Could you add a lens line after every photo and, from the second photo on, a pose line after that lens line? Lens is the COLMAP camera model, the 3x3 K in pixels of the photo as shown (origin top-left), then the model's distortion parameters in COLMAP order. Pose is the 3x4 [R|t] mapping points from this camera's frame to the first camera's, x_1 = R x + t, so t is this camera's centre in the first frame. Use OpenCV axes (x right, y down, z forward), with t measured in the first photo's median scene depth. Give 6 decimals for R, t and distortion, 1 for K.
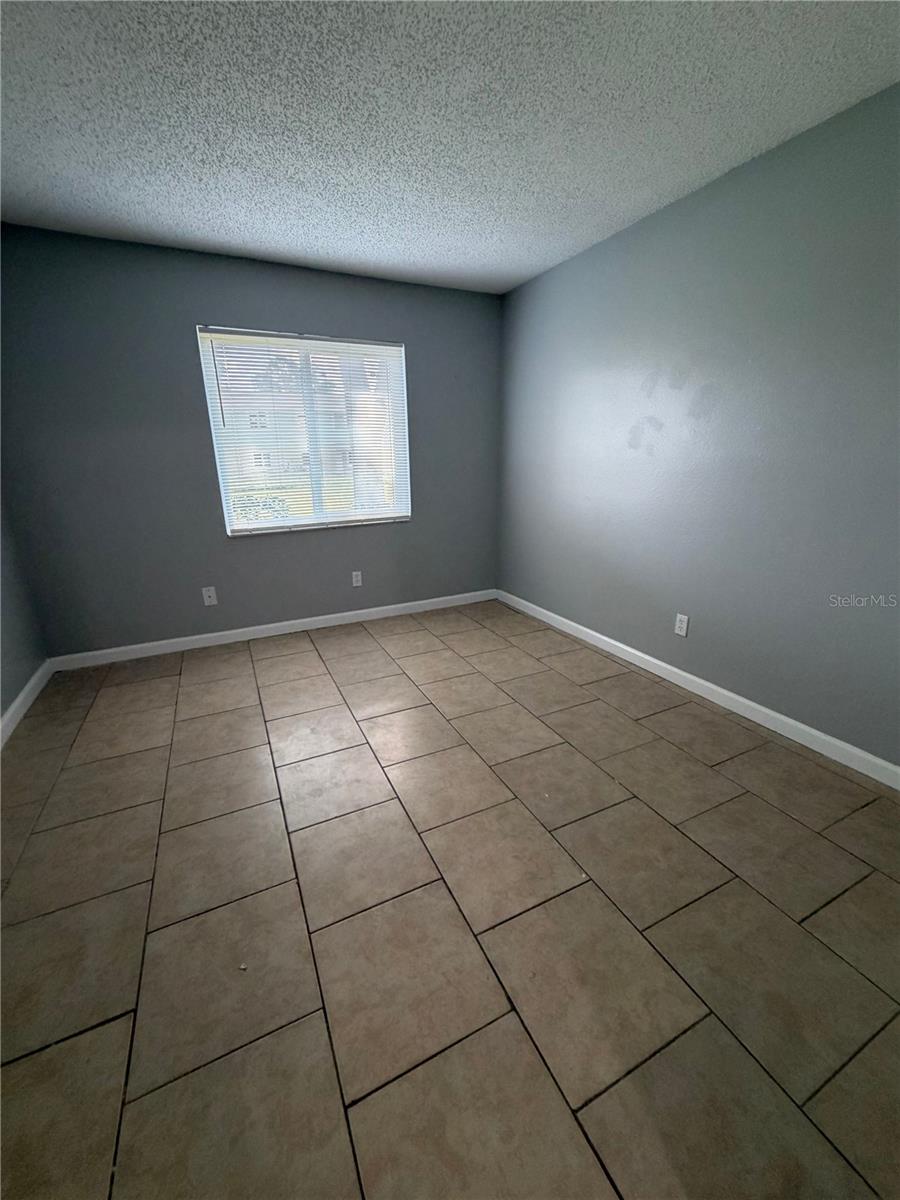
lens RADIAL K [[475.0, 0, 449.1], [0, 475.0, 596.5], [0, 0, 1]] dist [0.009999, 0.000273]
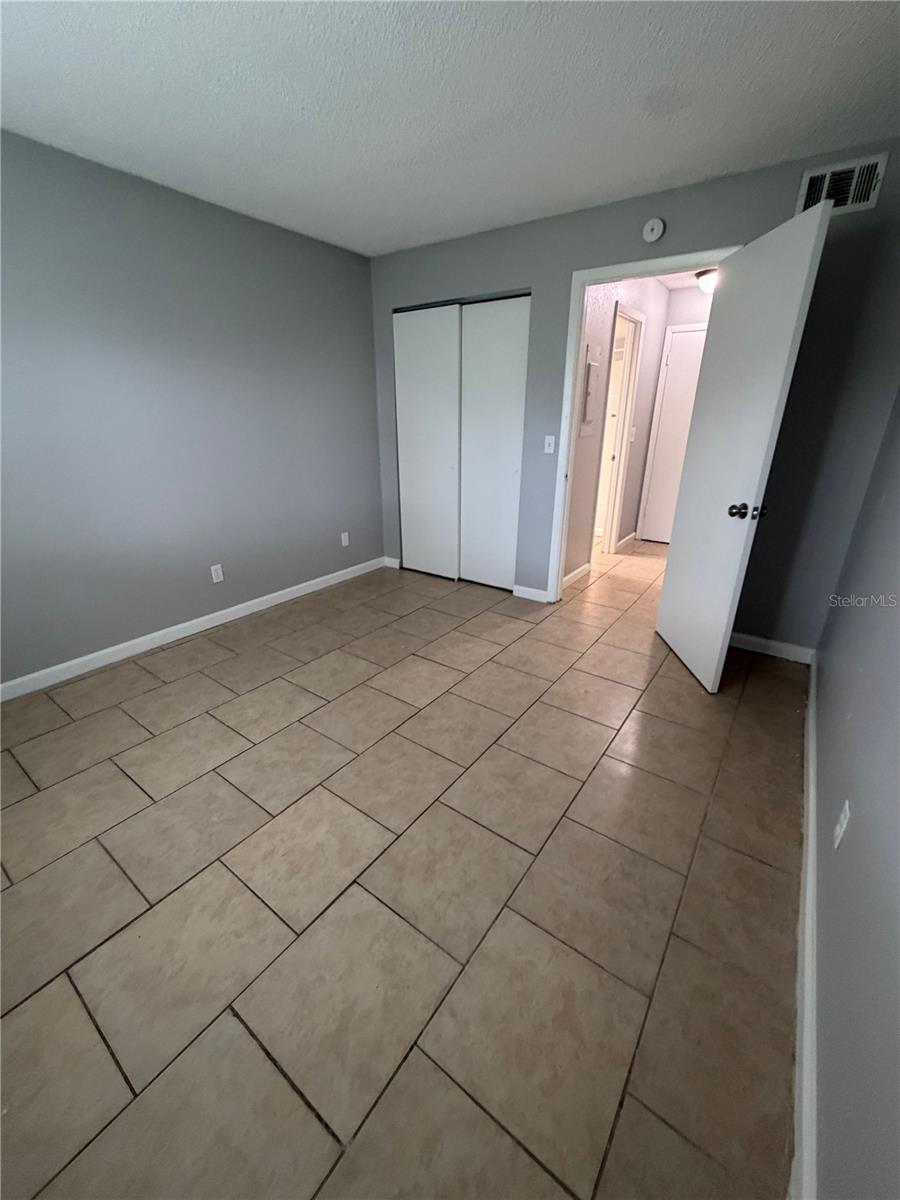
lens RADIAL K [[475.0, 0, 447.6], [0, 475.0, 605.2], [0, 0, 1]] dist [0.009999, 0.000273]
pose [[-0.468304, -0.312482, 0.826466, -0.777939], [0.265021, 0.842630, 0.468763, -0.274220], [-0.842885, 0.438555, -0.311793, 0.900938]]
